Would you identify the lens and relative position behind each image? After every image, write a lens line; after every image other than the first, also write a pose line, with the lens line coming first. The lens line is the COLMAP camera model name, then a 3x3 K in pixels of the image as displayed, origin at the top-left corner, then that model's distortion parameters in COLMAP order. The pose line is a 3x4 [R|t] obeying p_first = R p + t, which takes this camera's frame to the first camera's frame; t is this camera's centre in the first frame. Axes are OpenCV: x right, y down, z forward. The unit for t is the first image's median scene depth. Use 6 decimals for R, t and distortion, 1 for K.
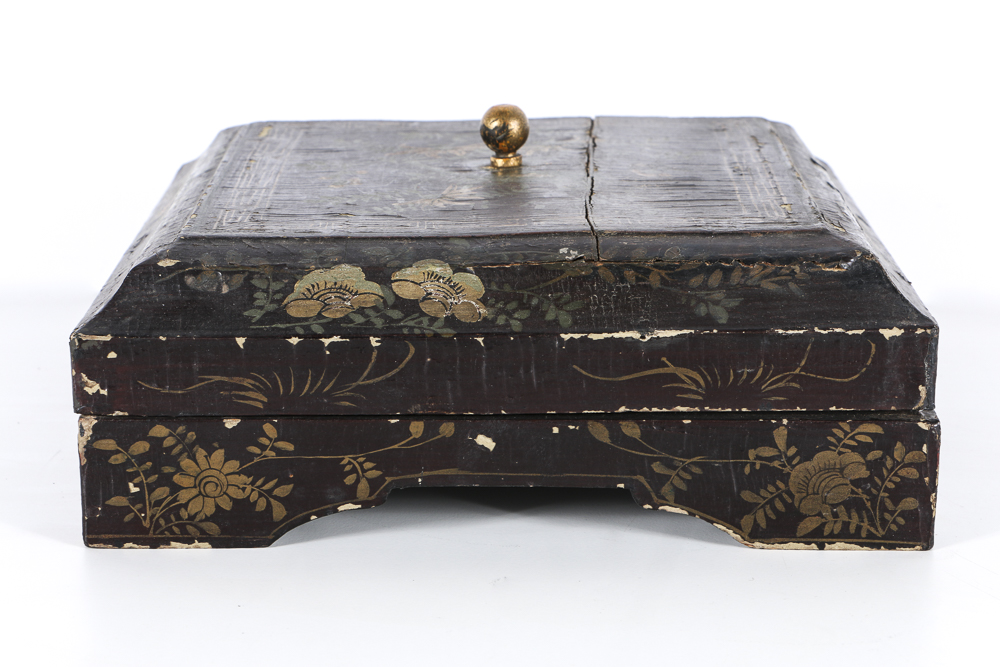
lens RADIAL K [[2339.2, 0, 500.0], [0, 2339.2, 333.5], [0, 0, 1]] dist [0.165756, 0.285085]
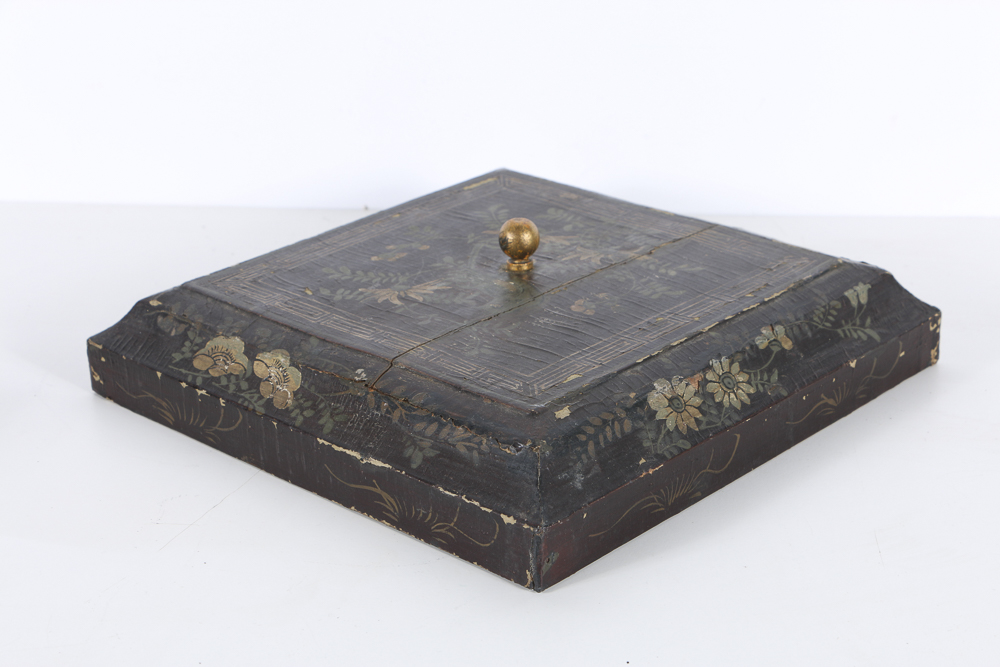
lens RADIAL K [[1940.2, 0, 500.0], [0, 1940.2, 333.5], [0, 0, 1]] dist [0.024878, 0.044500]
pose [[0.735580, 0.257742, -0.626491, 0.730567], [-0.165519, 0.965145, 0.202725, -0.279078], [0.656906, -0.045424, 0.752603, 0.275895]]
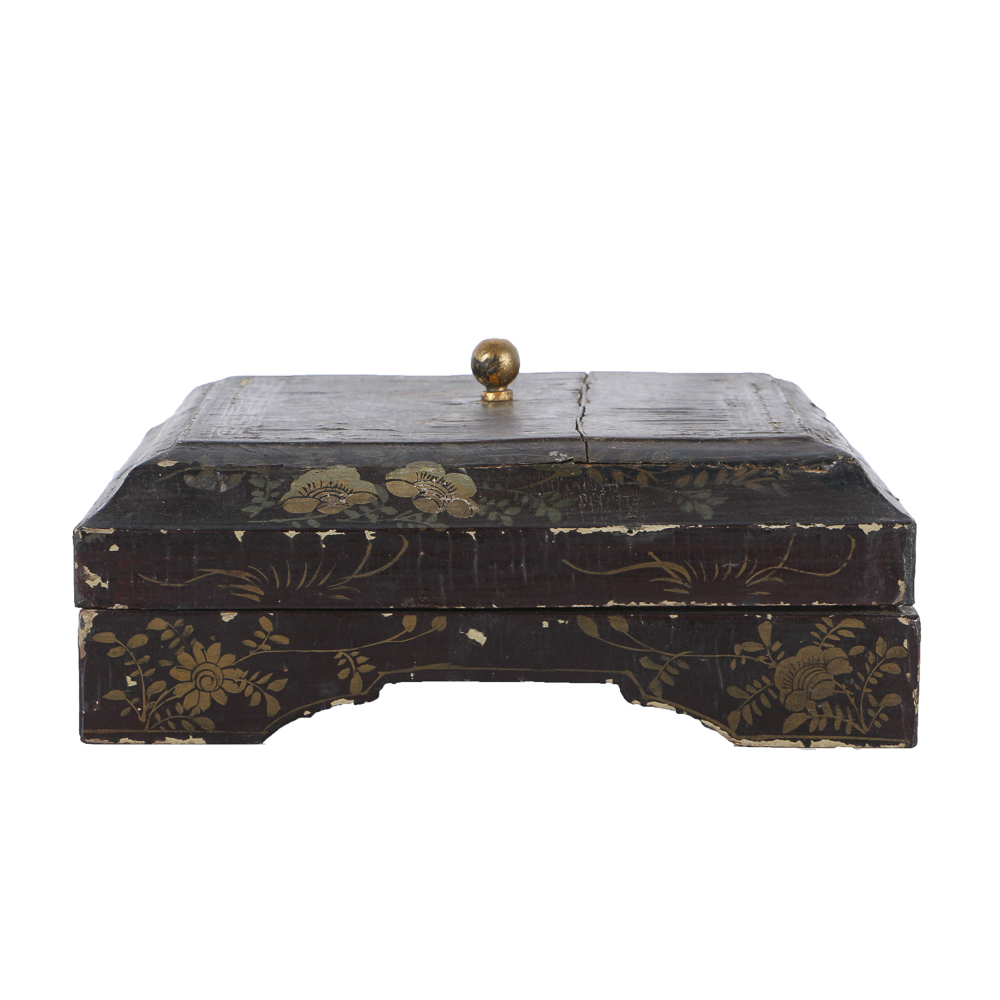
lens RADIAL K [[3562.9, 0, 500.0], [0, 3562.9, 500.0], [0, 0, 1]] dist [0.205147, 0.911489]
pose [[0.999977, 0.003422, 0.005937, -0.005487], [-0.002624, 0.991573, -0.129526, 0.188554], [-0.006330, 0.129507, 0.991558, -0.548618]]
